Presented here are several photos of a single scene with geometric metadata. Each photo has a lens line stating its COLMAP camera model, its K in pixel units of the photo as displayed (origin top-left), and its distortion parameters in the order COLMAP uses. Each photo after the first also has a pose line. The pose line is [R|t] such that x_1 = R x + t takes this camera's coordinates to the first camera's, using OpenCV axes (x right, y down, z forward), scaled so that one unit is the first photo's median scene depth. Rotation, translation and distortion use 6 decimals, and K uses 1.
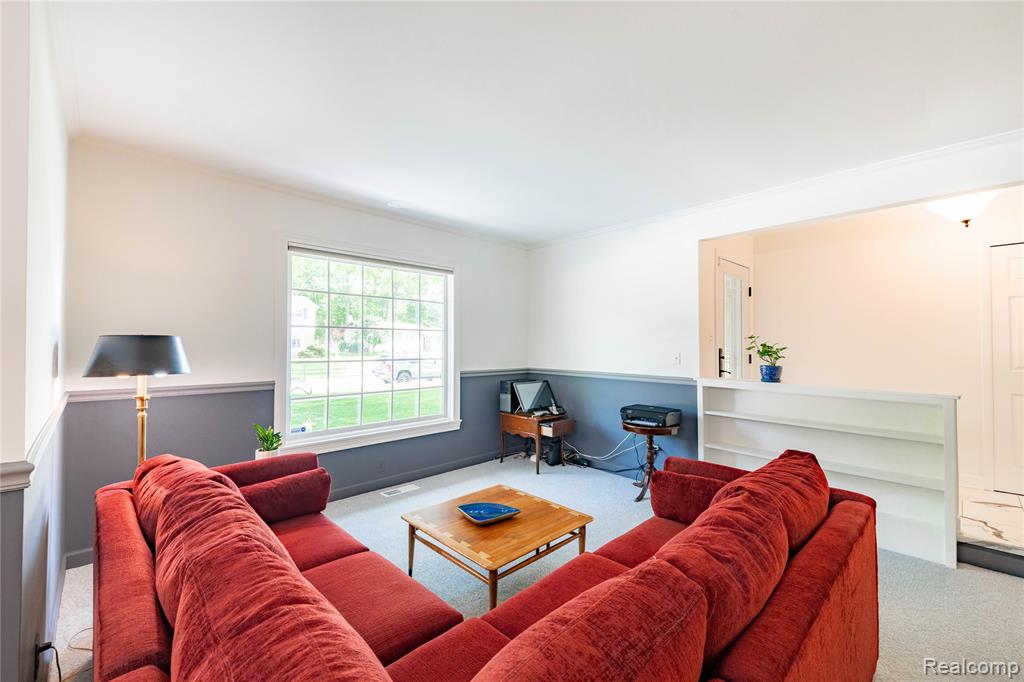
lens RADIAL K [[416.2, 0, 512.9], [0, 416.2, 338.6], [0, 0, 1]] dist [0.055624, -0.020356]
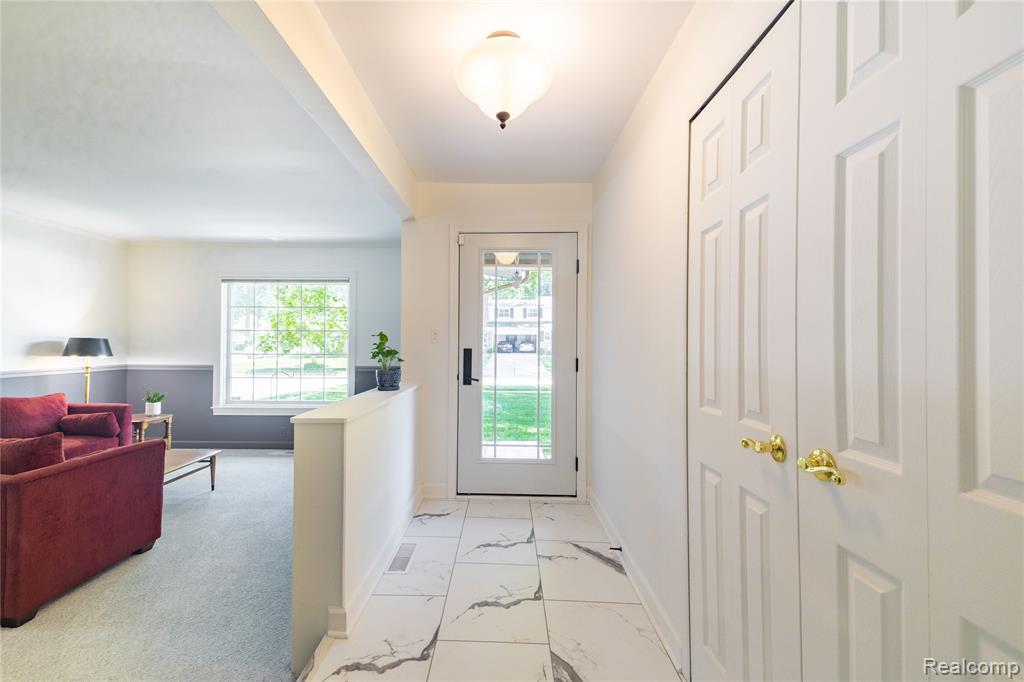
lens RADIAL K [[436.3, 0, 488.8], [0, 436.3, 337.2], [0, 0, 1]] dist [0.061831, -0.023248]
pose [[0.697832, -0.008563, -0.716210, 1.272342], [0.006770, 0.999963, -0.005359, 0.010127], [0.716229, -0.001109, 0.697864, 0.527329]]
